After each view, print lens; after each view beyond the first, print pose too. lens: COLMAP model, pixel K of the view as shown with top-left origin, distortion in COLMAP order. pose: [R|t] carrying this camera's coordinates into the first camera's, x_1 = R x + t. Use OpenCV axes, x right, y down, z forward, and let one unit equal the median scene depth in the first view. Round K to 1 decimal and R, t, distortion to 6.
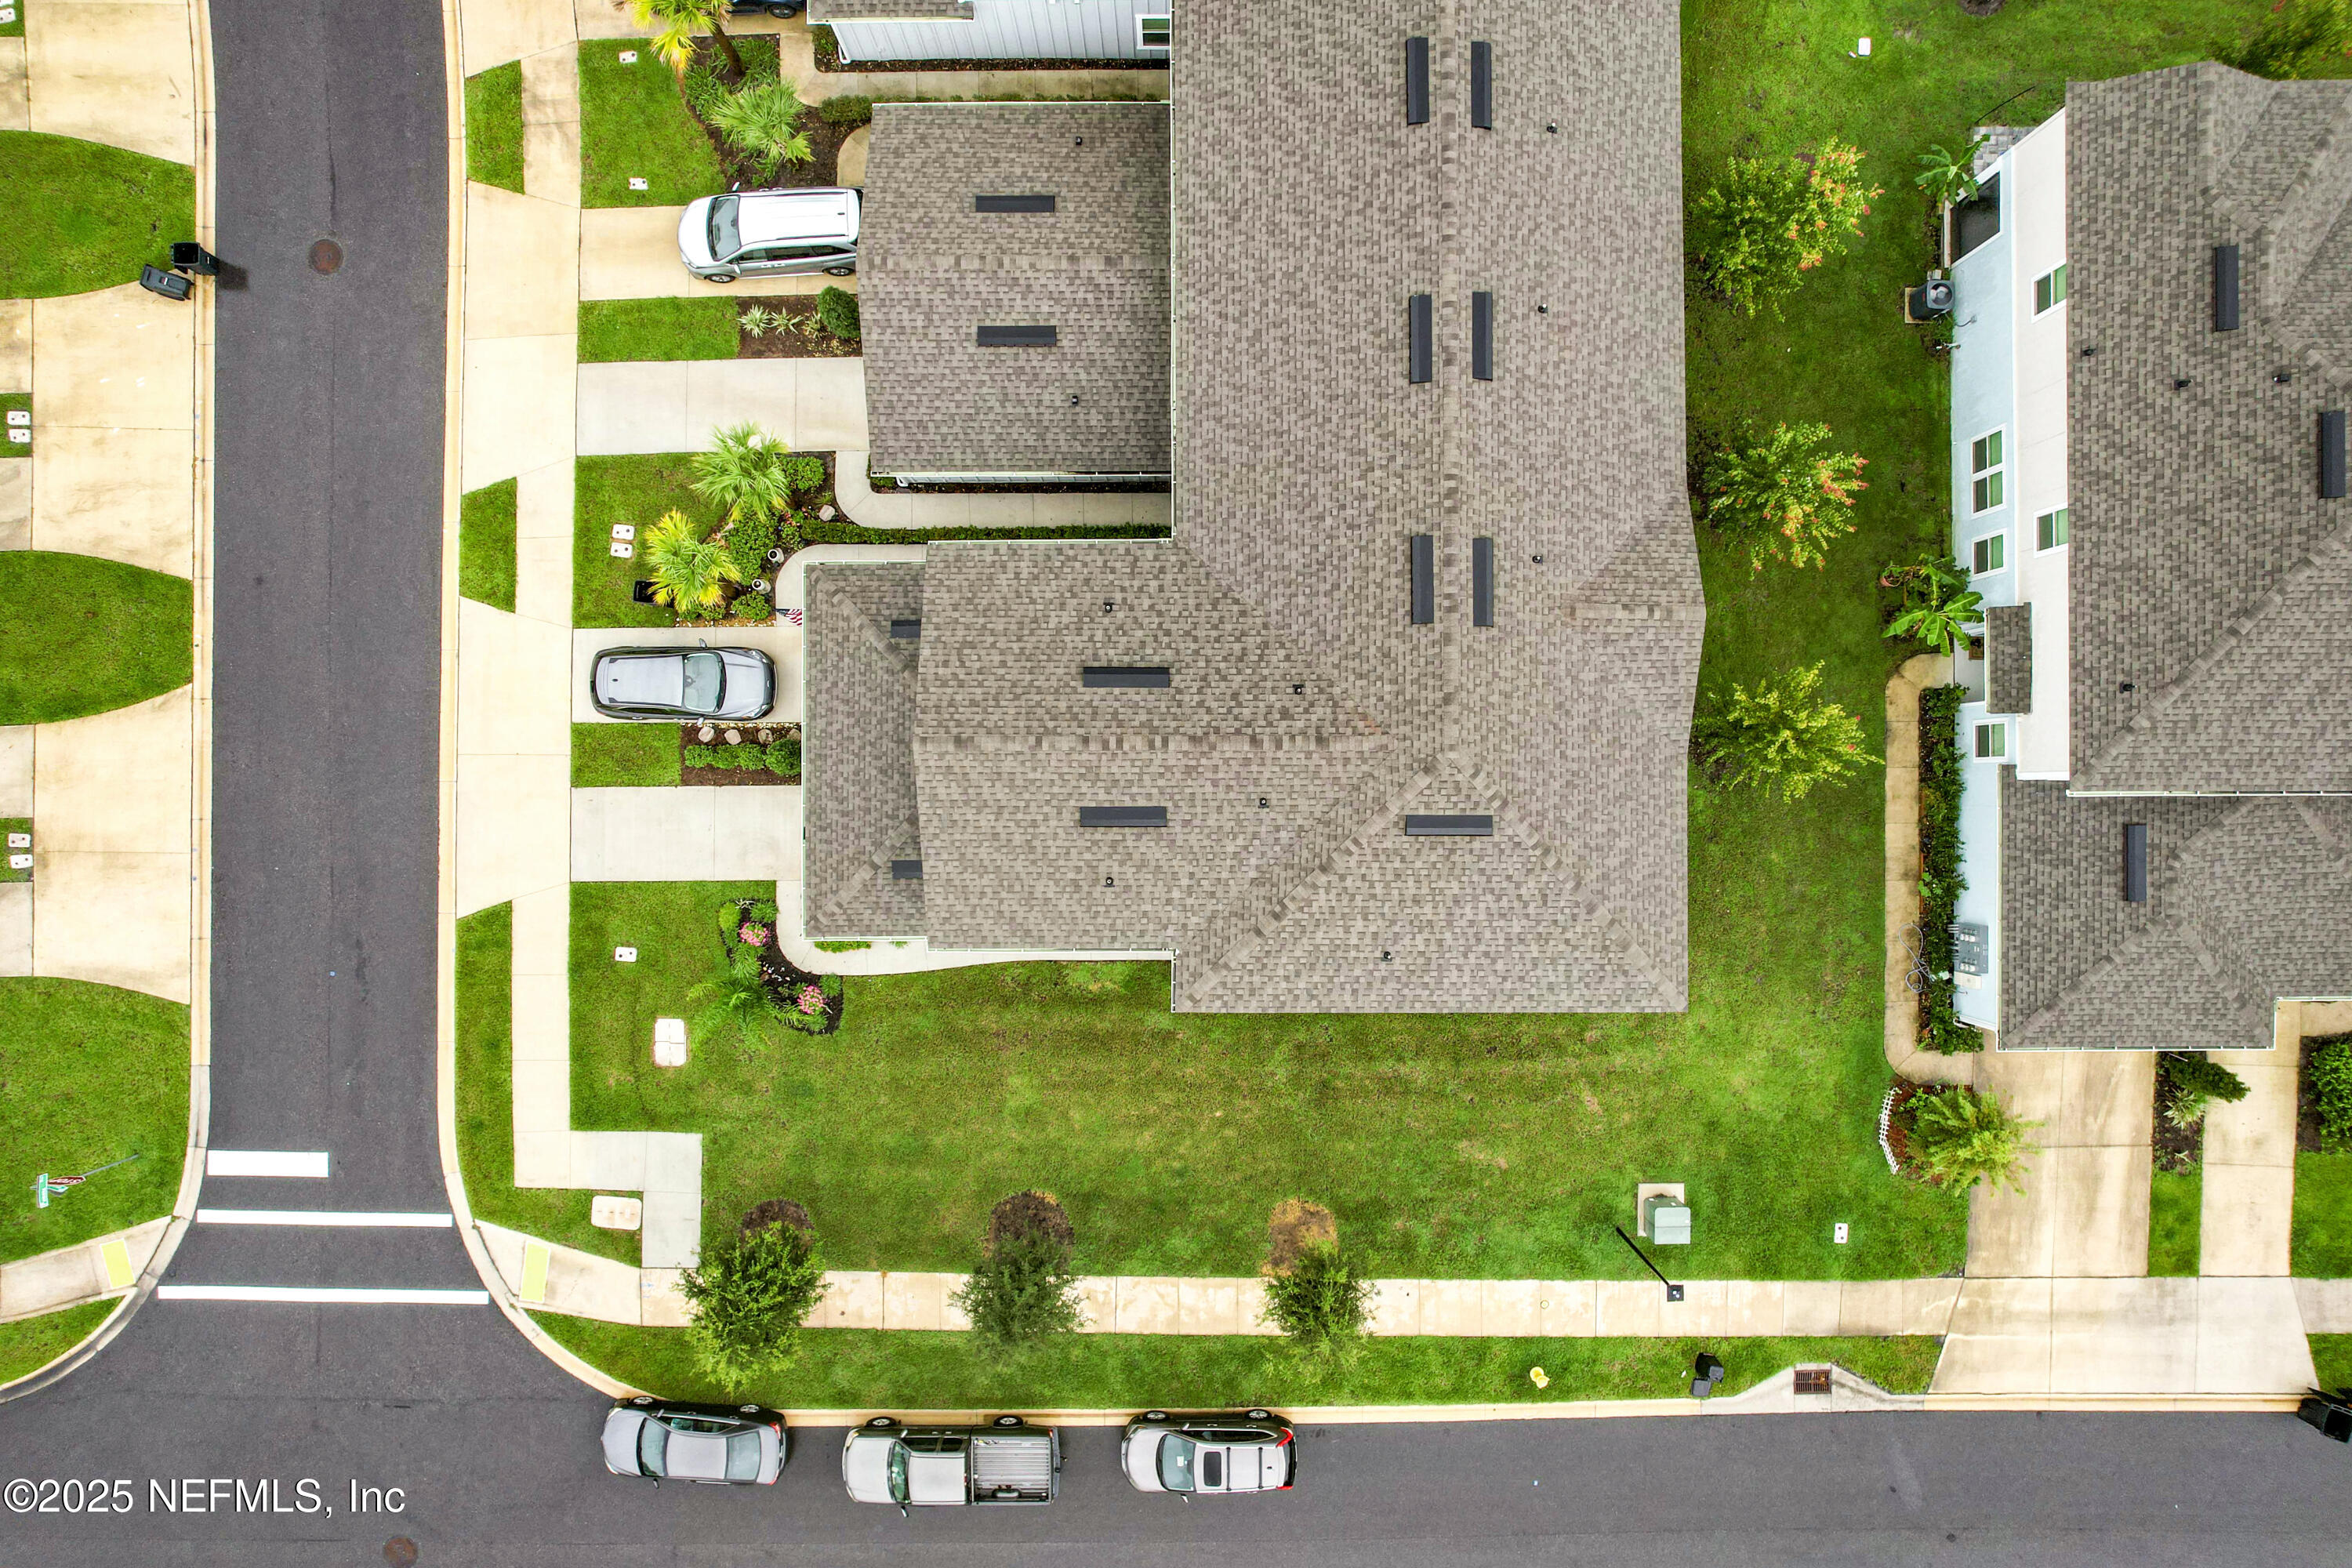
lens RADIAL K [[1576.7, 0, 1176.0], [0, 1576.7, 784.0], [0, 0, 1]] dist [-0.068850, 0.050066]
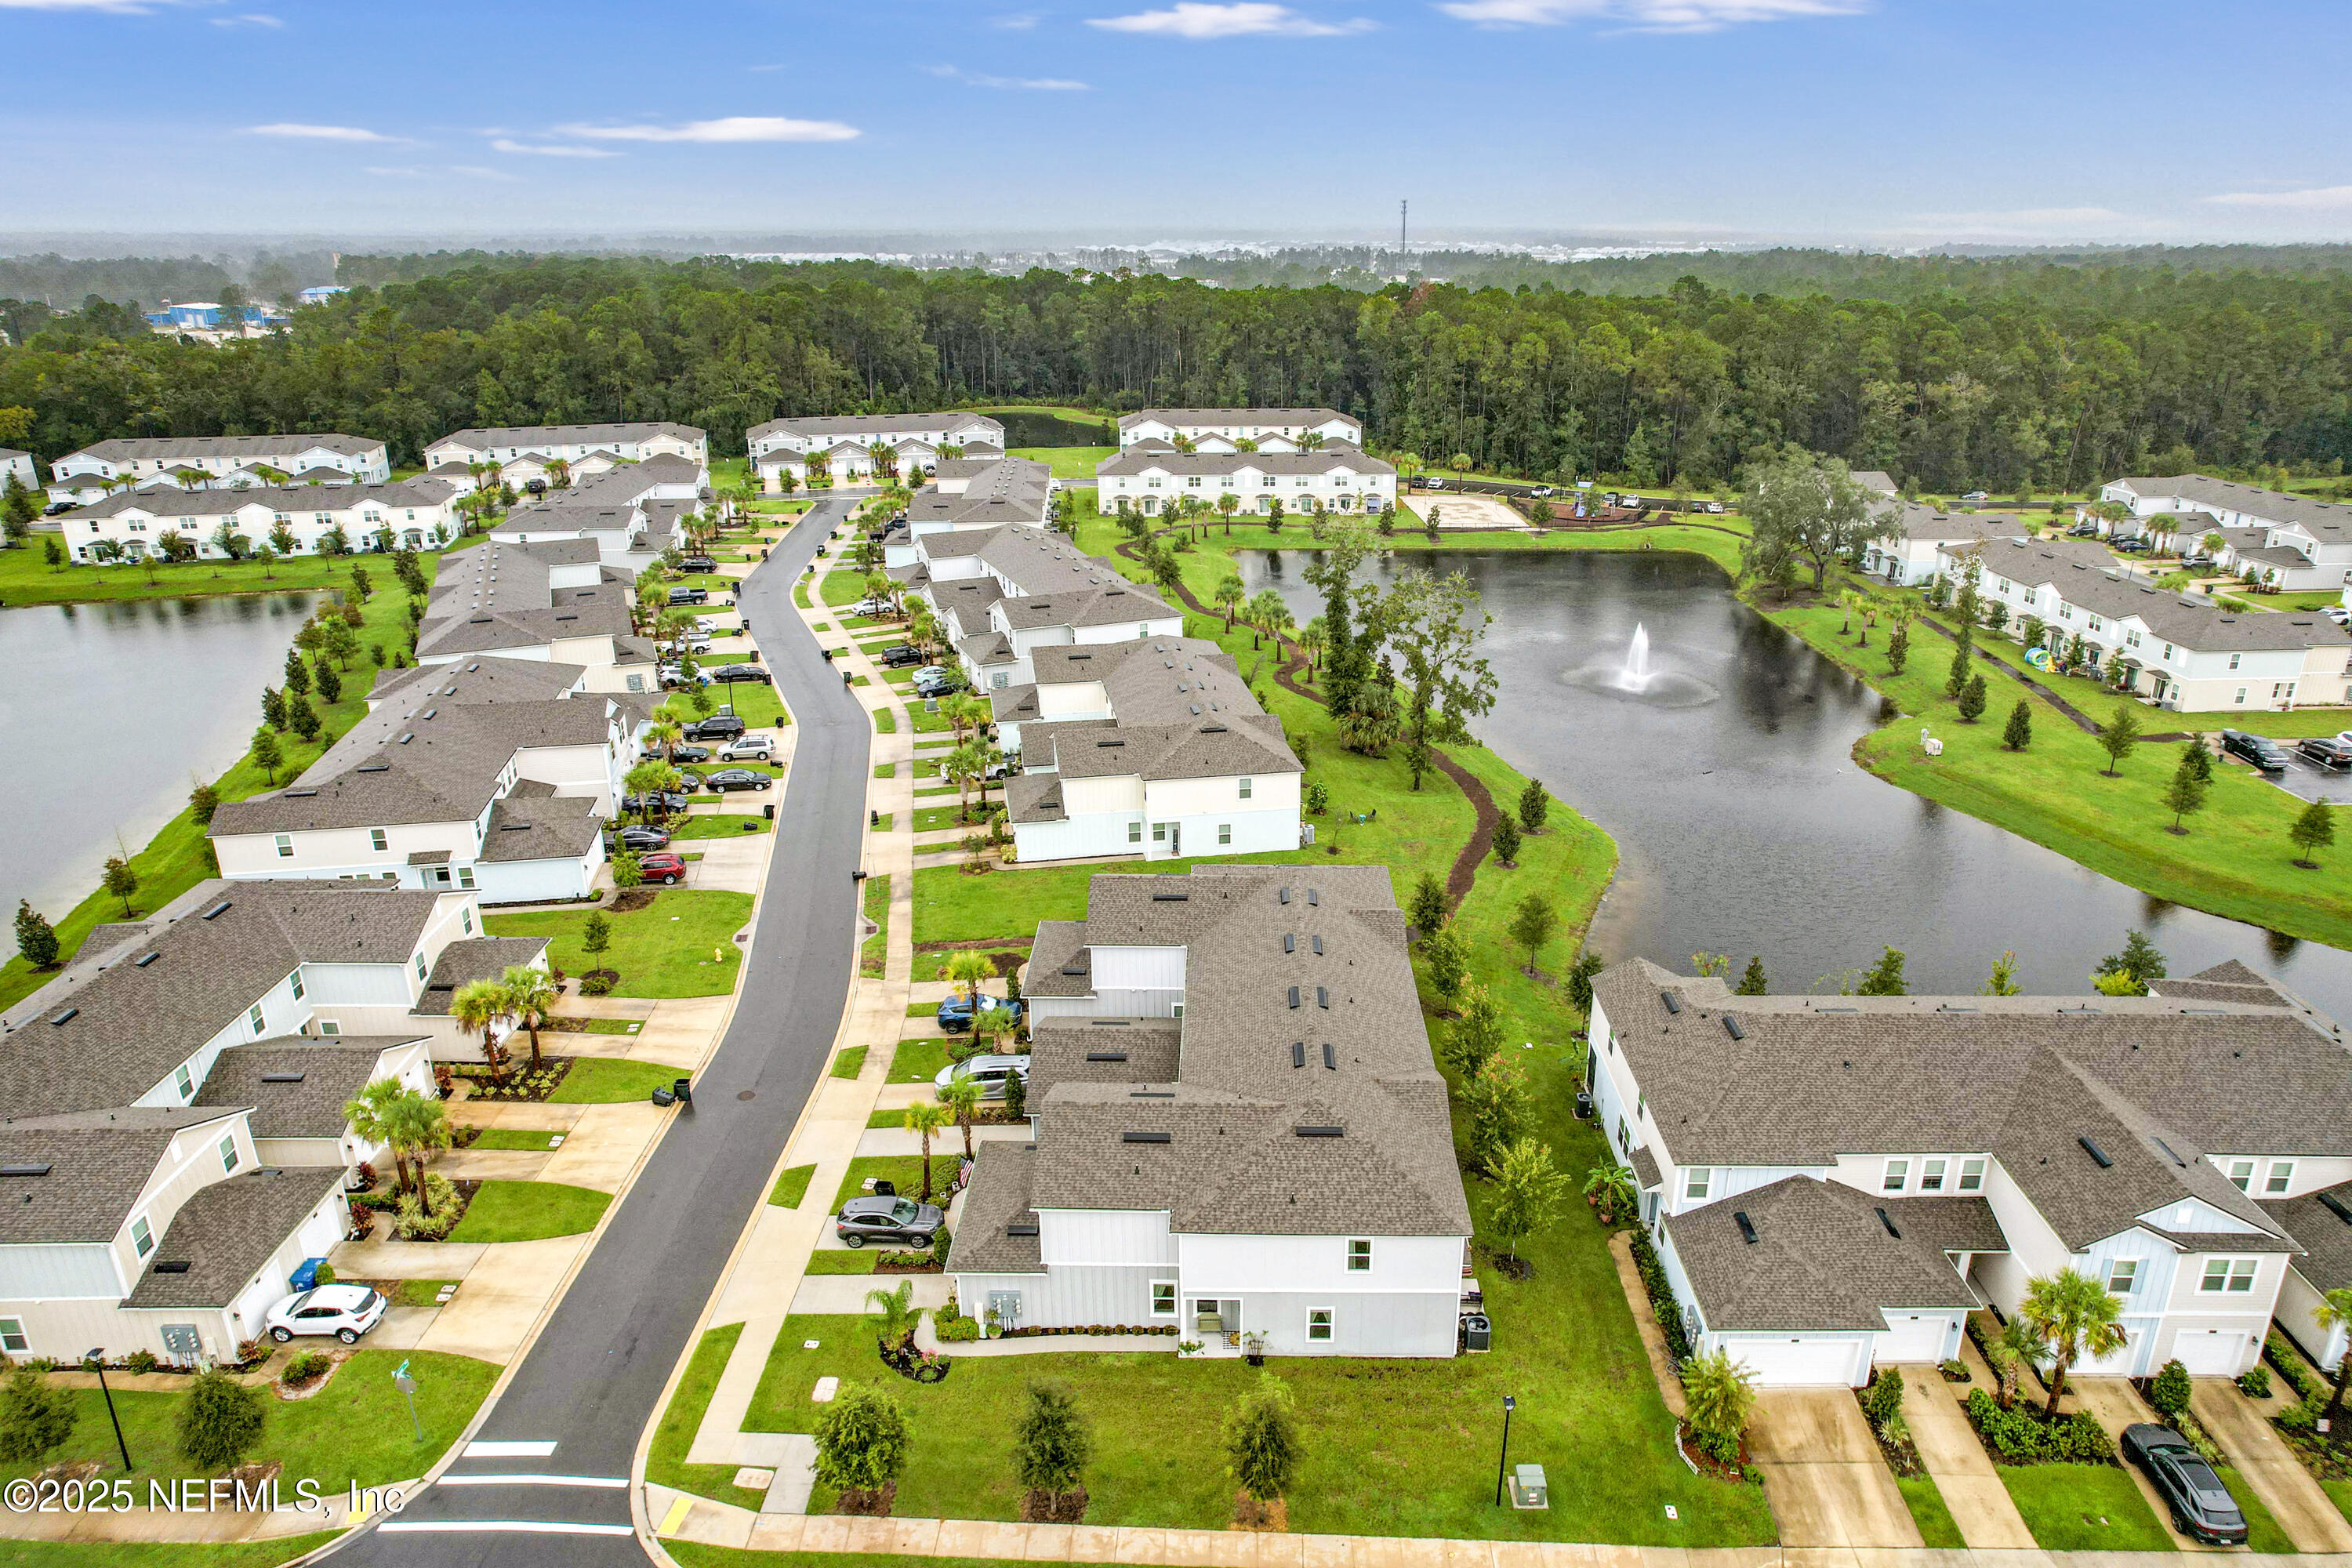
lens RADIAL K [[1576.7, 0, 1176.0], [0, 1576.7, 784.0], [0, 0, 1]] dist [-0.068850, 0.050066]
pose [[0.999286, 0.006311, -0.037261, 0.055514], [-0.037180, 0.340866, -0.939377, 1.330393], [0.006773, 0.940091, 0.340857, -0.027452]]
